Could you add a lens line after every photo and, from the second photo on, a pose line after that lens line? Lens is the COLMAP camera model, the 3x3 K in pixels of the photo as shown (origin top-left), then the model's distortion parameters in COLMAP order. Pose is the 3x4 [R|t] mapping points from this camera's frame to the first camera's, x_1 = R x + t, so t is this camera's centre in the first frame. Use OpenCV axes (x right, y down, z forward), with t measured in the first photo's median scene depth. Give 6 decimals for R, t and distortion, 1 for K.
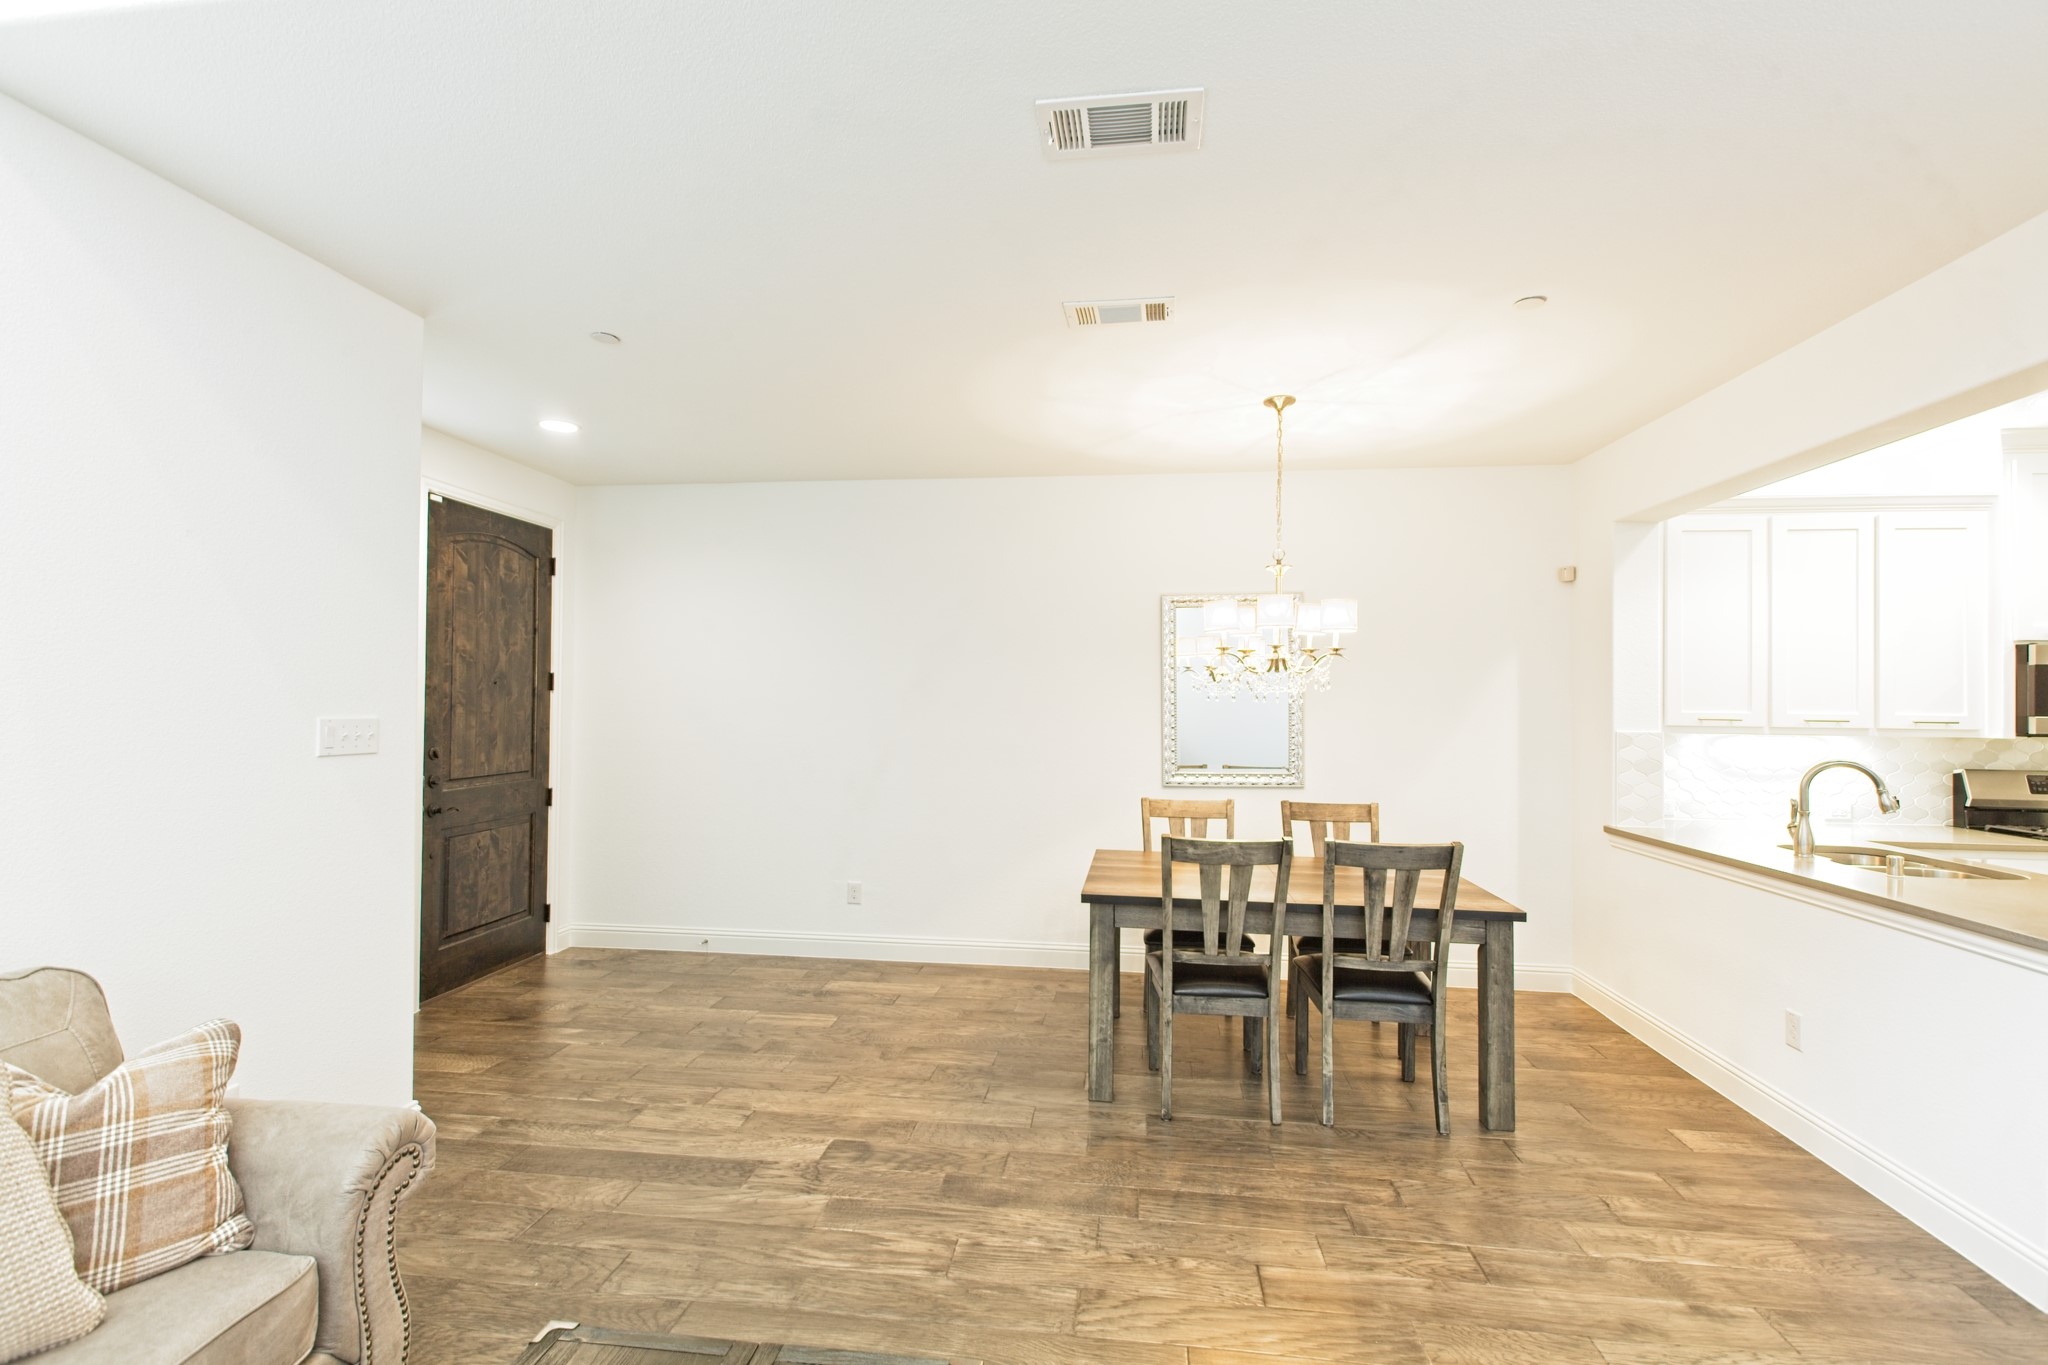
lens RADIAL K [[900.5, 0, 1028.9], [0, 900.5, 688.9], [0, 0, 1]] dist [0.023978, -0.012457]
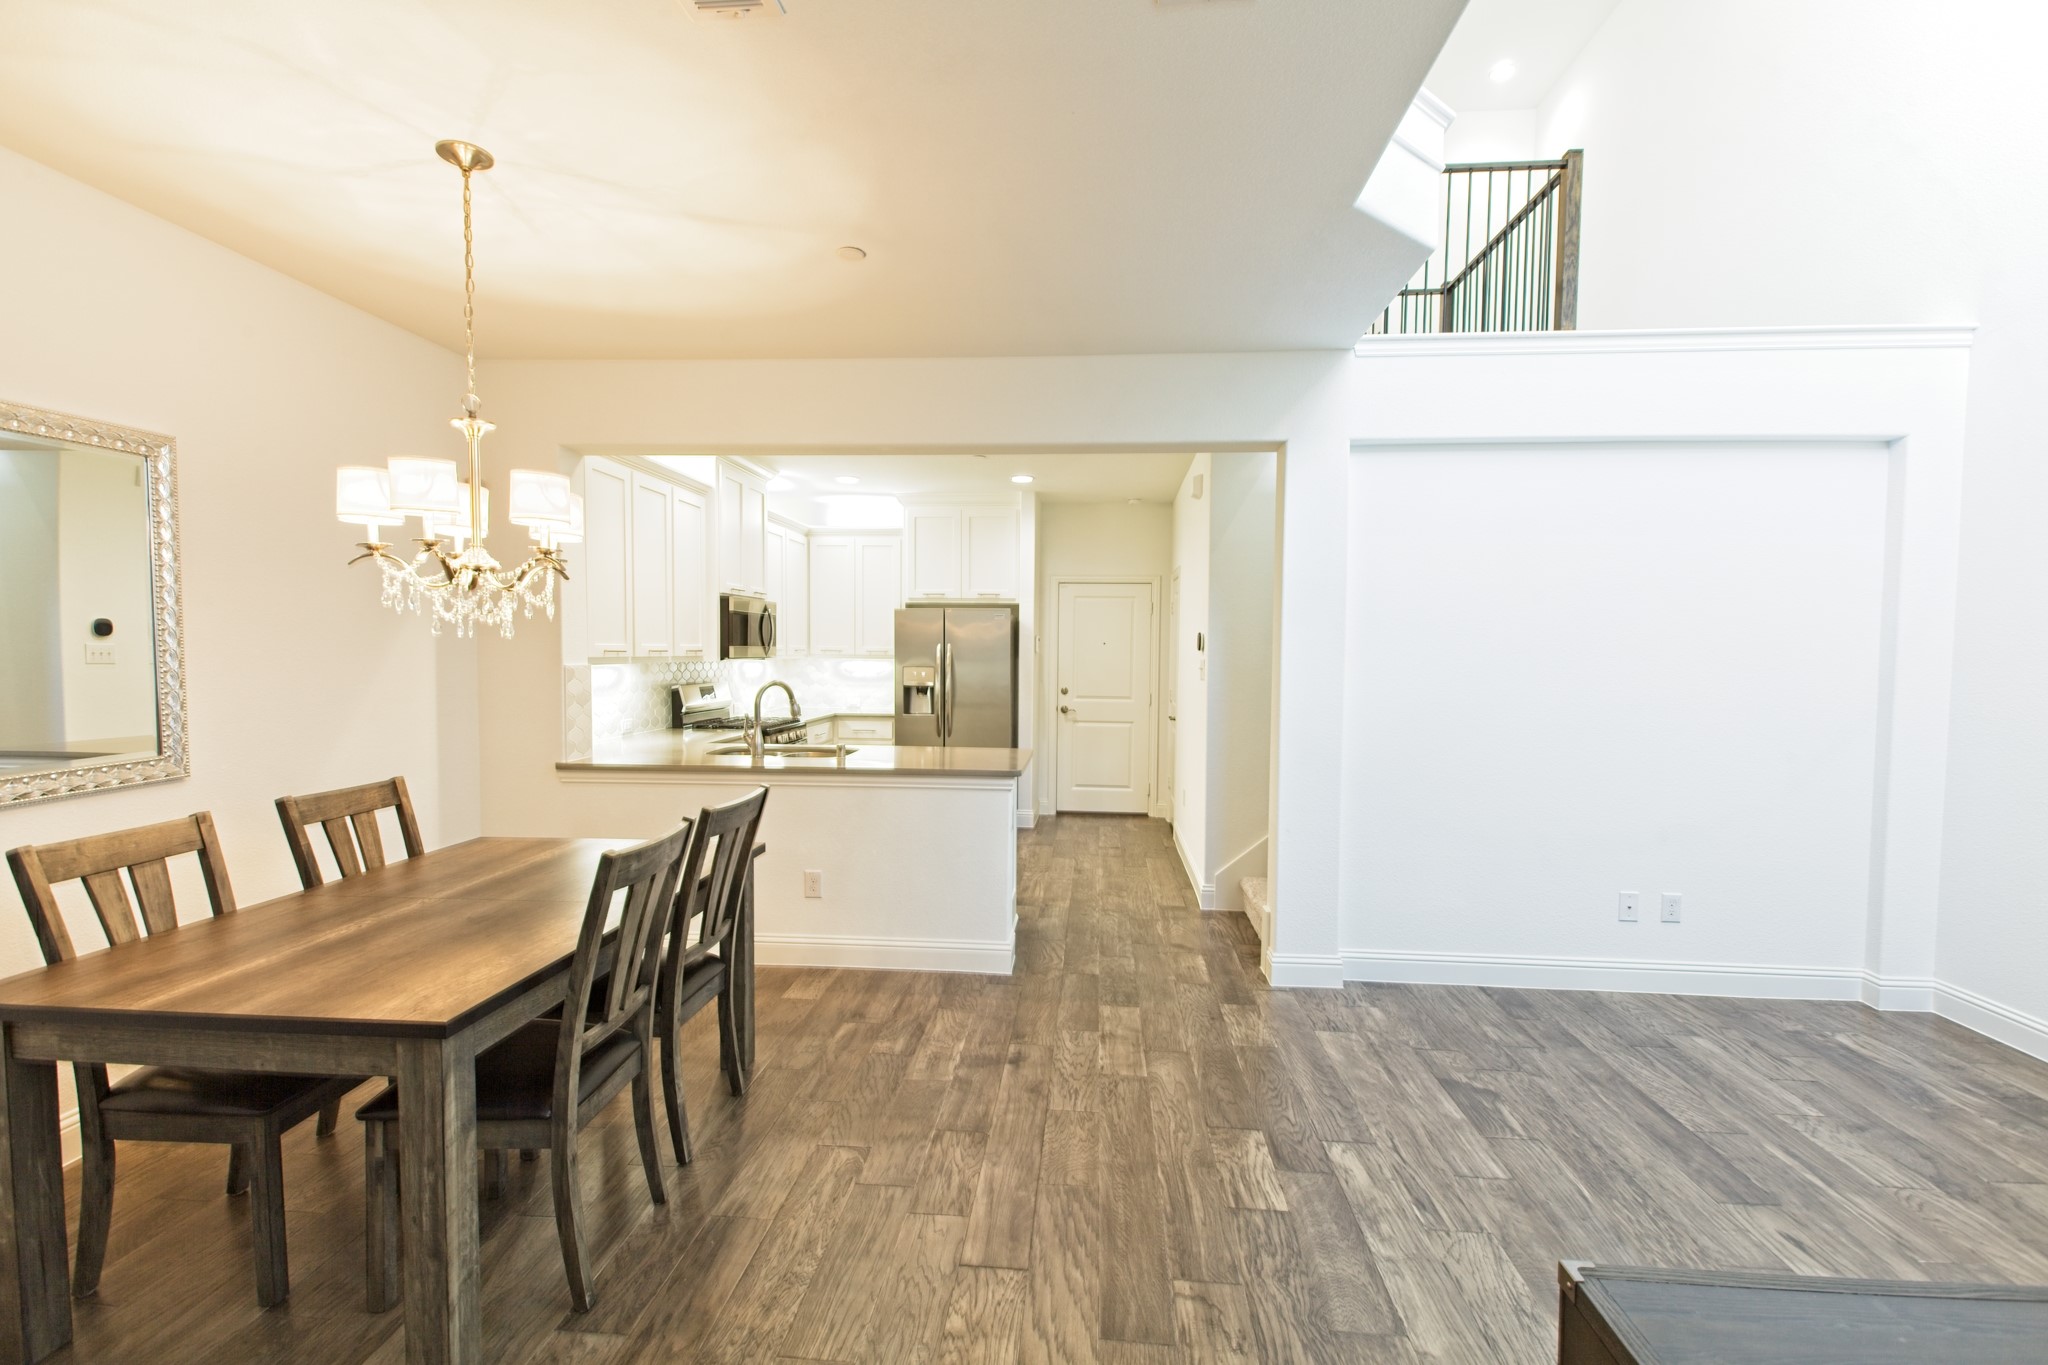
lens RADIAL K [[900.5, 0, 1028.9], [0, 900.5, 688.9], [0, 0, 1]] dist [0.023978, -0.012457]
pose [[-0.042813, -0.055123, 0.997561, -0.458952], [-0.023525, 0.998256, 0.054151, 0.010940], [-0.998806, -0.021150, -0.044035, 0.733050]]
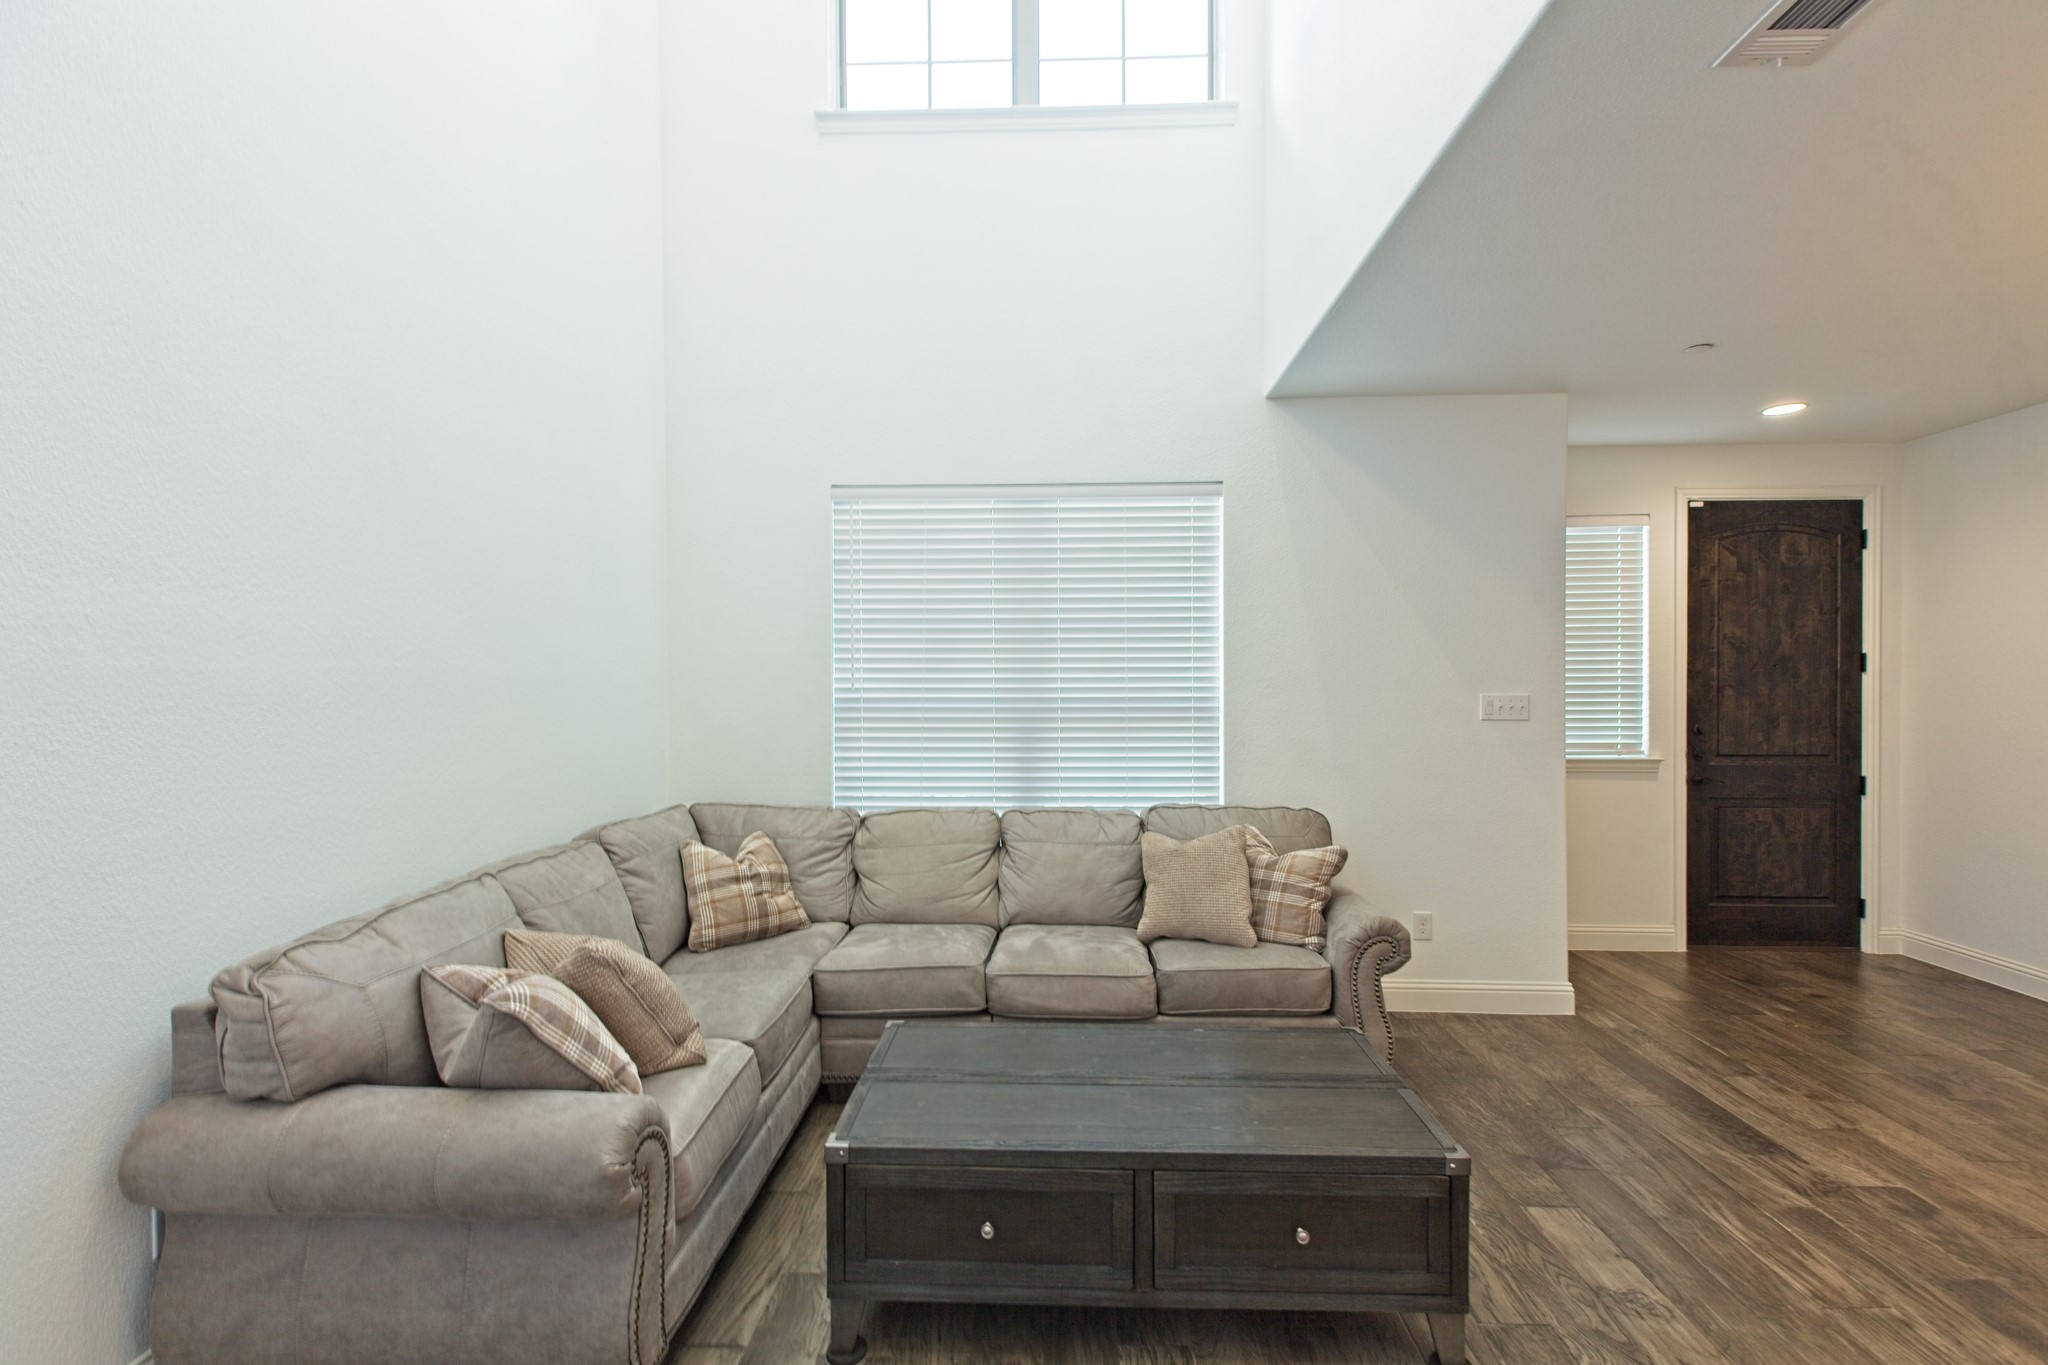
lens RADIAL K [[900.5, 0, 1028.9], [0, 900.5, 688.9], [0, 0, 1]] dist [0.023978, -0.012457]
pose [[0.082533, -0.001545, -0.996587, 0.550520], [0.015992, 0.999872, -0.000226, 0.009166], [0.996460, -0.015918, 0.082548, 0.101160]]
